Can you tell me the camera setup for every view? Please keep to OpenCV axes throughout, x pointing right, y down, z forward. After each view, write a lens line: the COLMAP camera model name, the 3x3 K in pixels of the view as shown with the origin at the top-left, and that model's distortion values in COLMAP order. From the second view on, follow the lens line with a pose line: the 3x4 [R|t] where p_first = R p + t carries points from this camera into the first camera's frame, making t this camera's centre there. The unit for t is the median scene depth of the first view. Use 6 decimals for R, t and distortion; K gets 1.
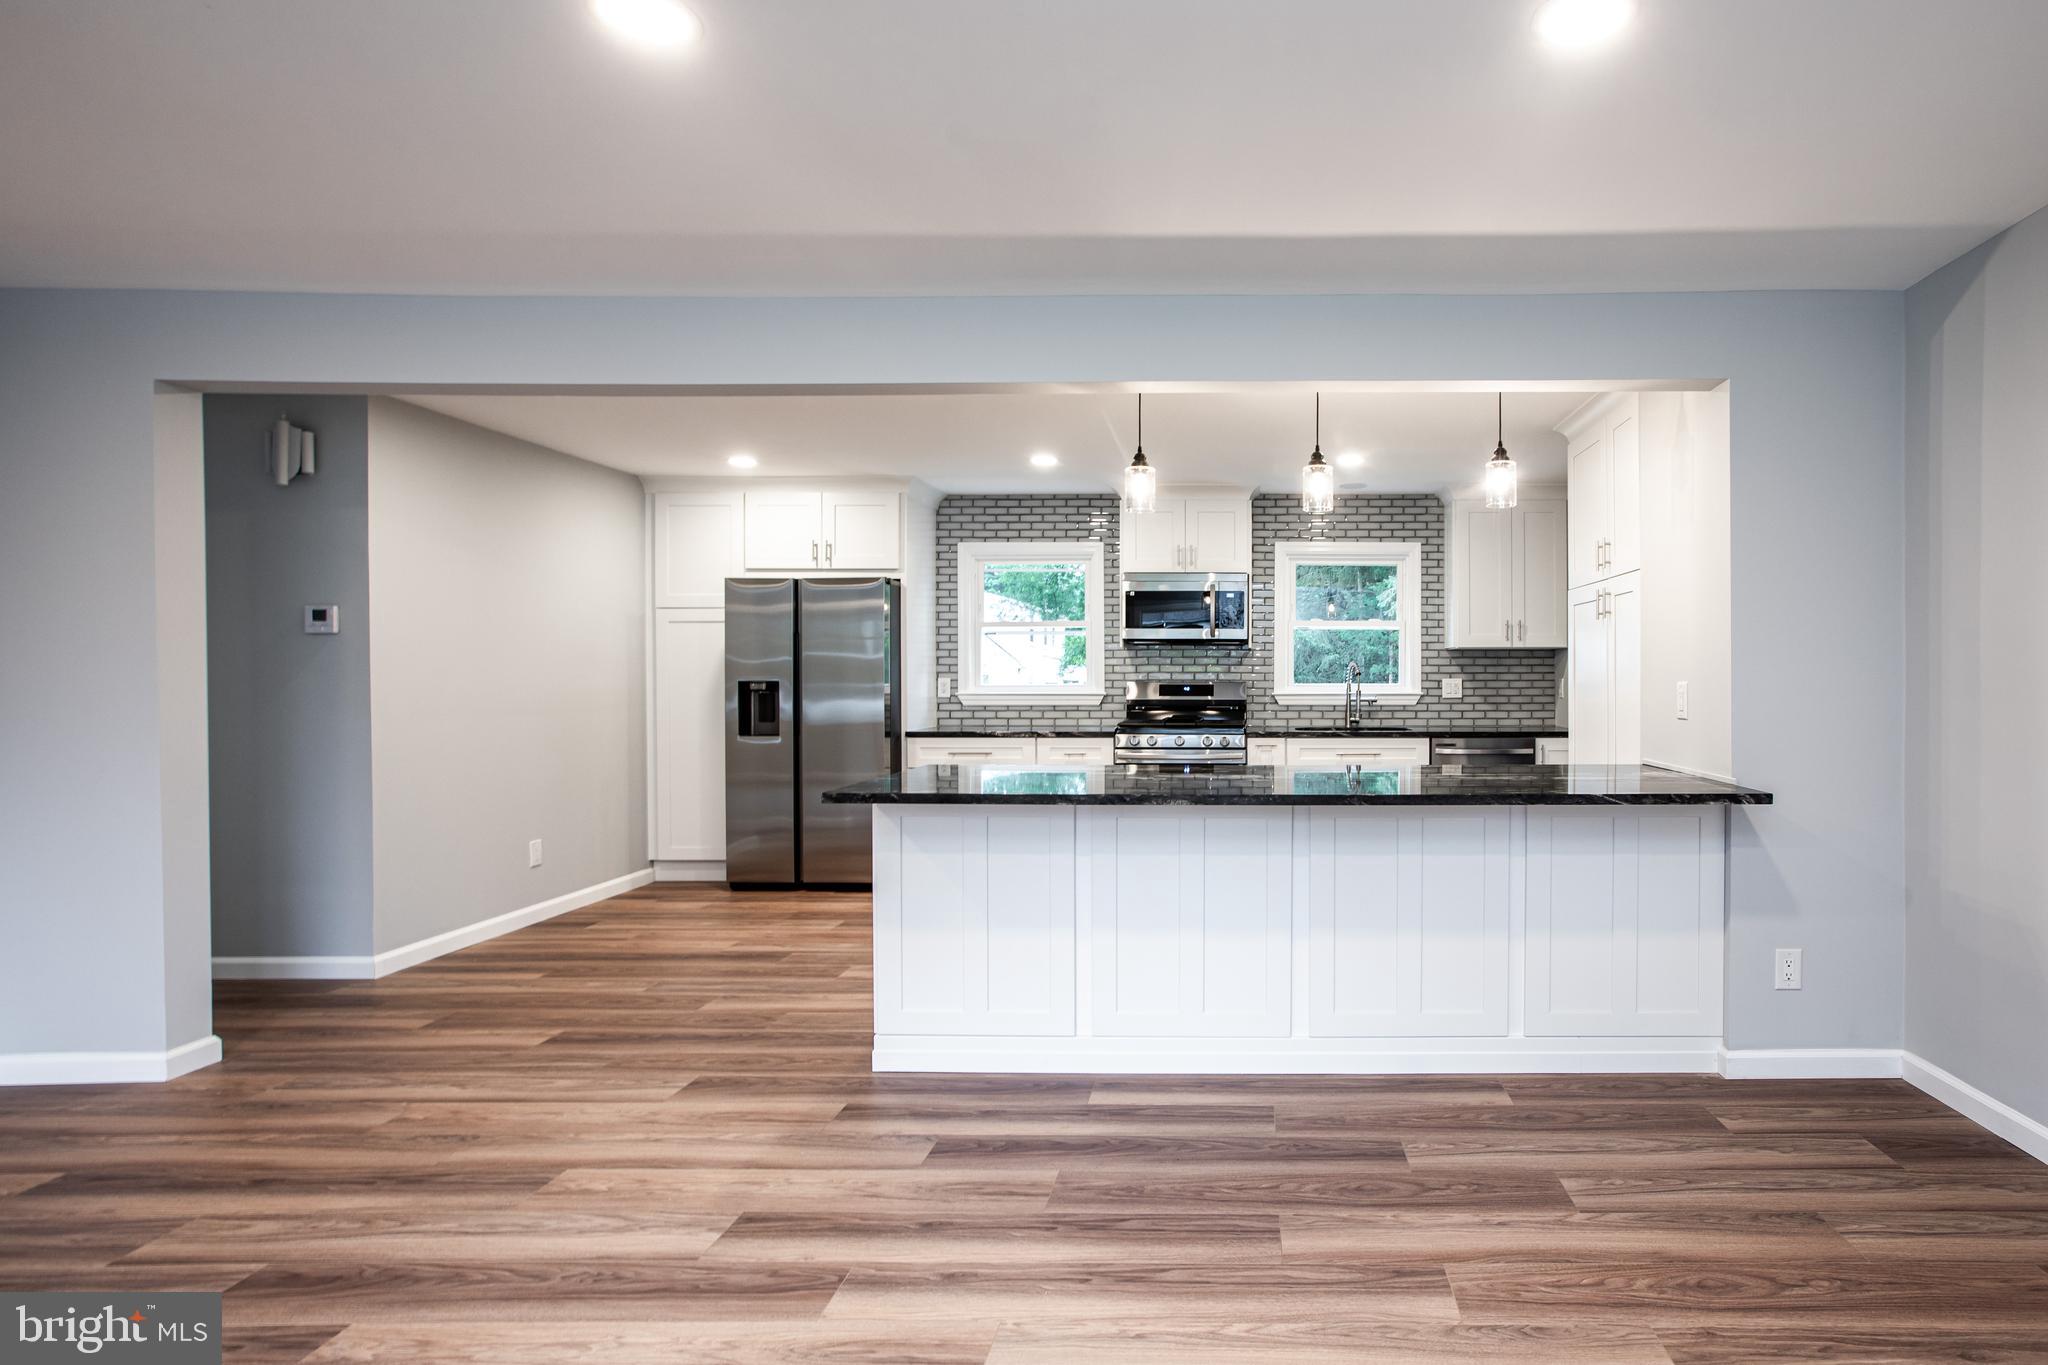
lens RADIAL K [[1008.4, 0, 1032.3], [0, 1008.4, 682.6], [0, 0, 1]] dist [-0.004352, 0.007253]
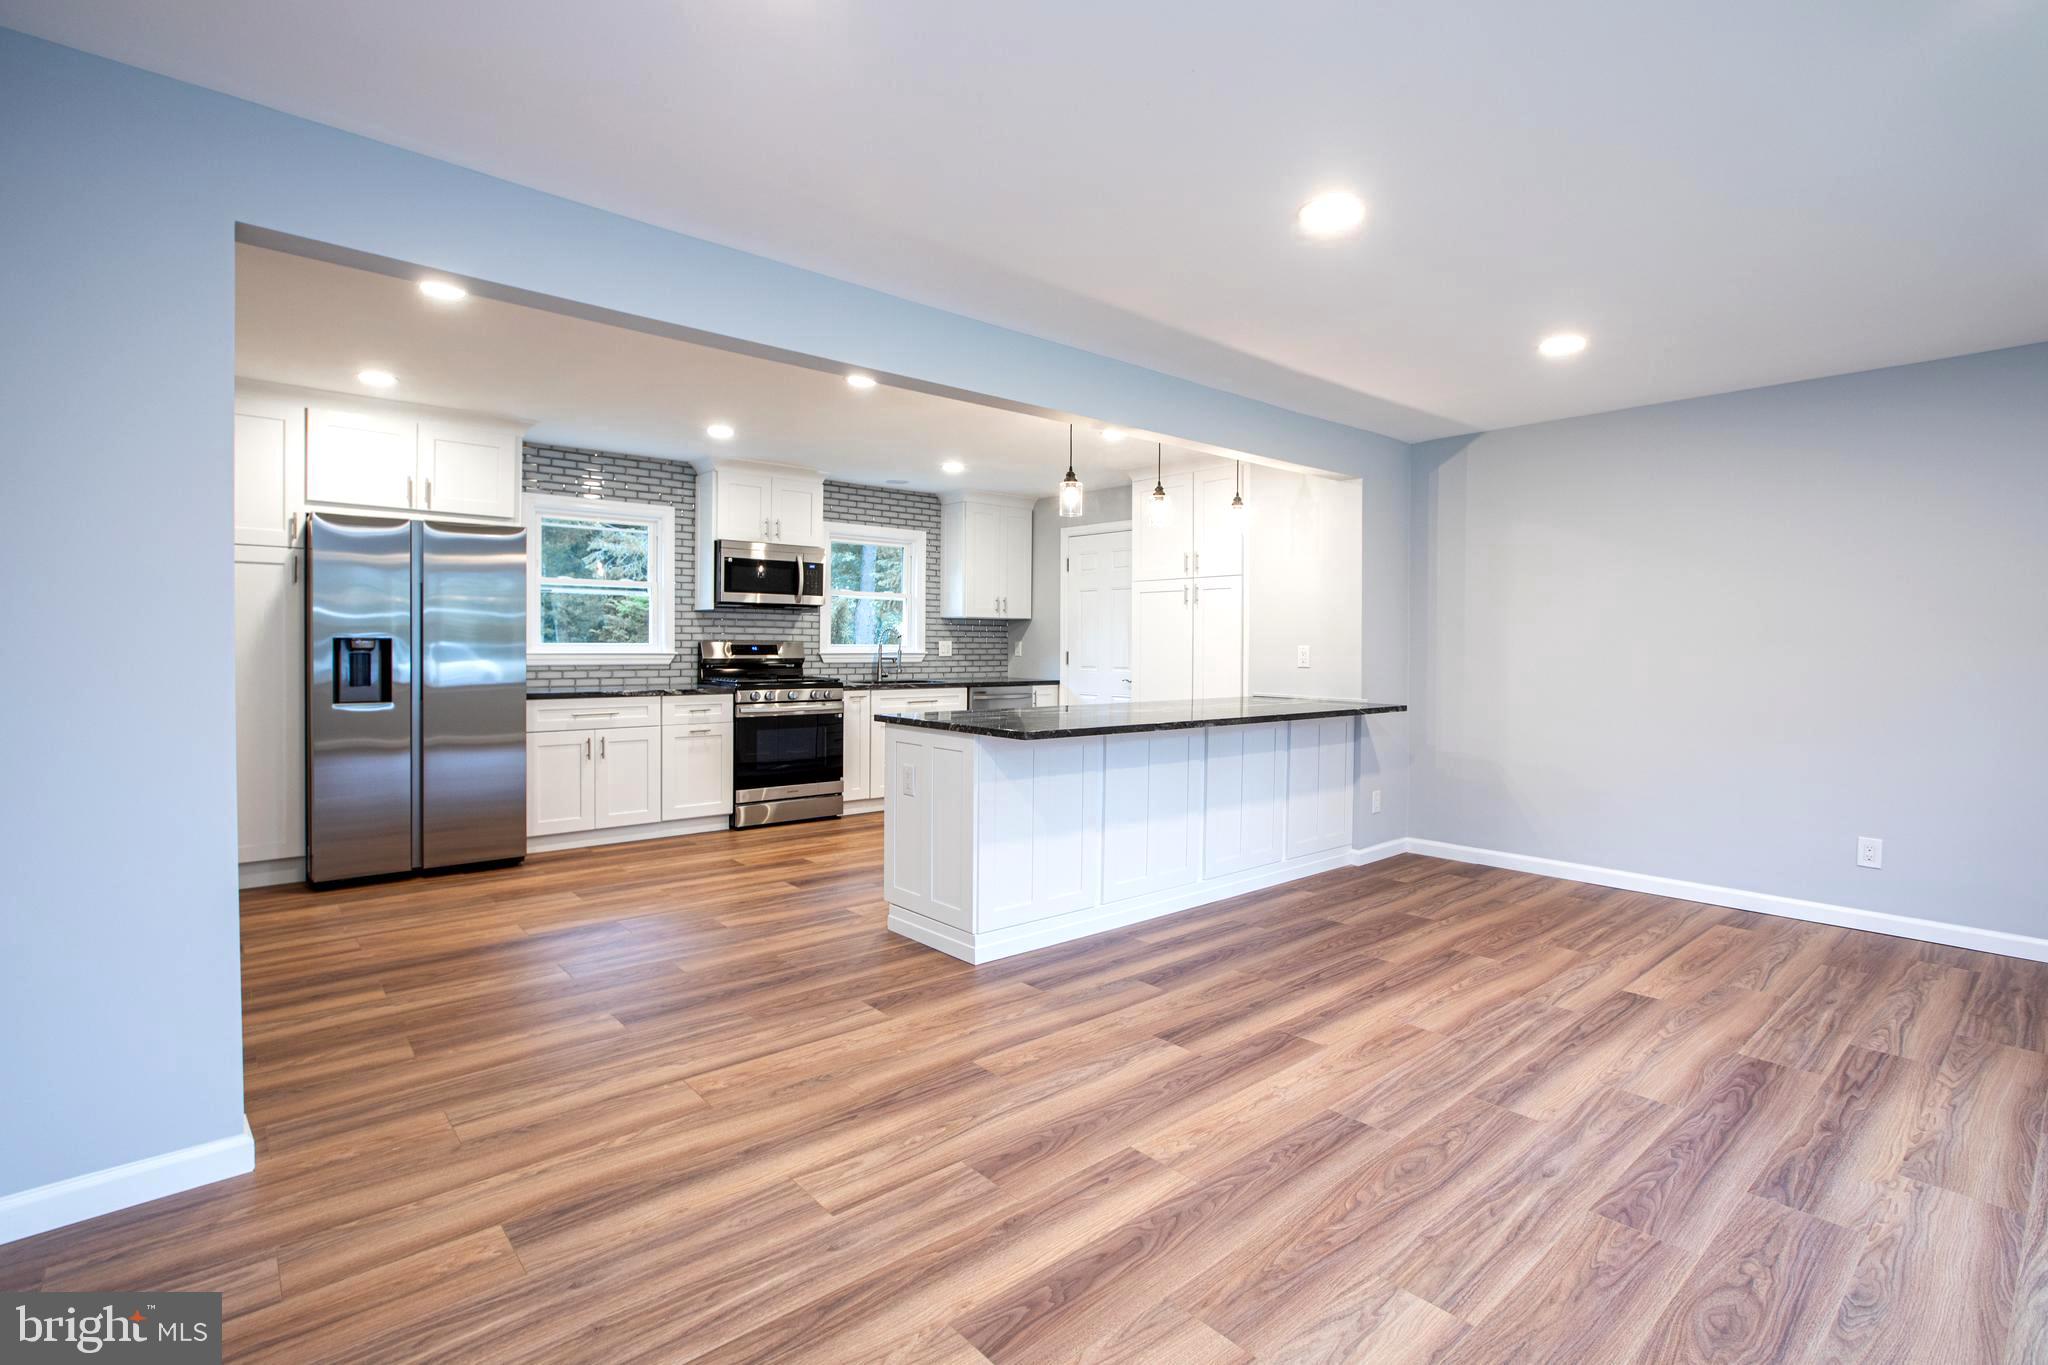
lens RADIAL K [[943.3, 0, 1033.6], [0, 943.3, 646.4], [0, 0, 1]] dist [-0.020125, 0.000711]
pose [[0.759624, 0.004346, 0.650348, -0.836664], [-0.006711, 0.999977, 0.001157, 0.001694], [-0.650328, -0.005244, 0.759635, 0.099327]]
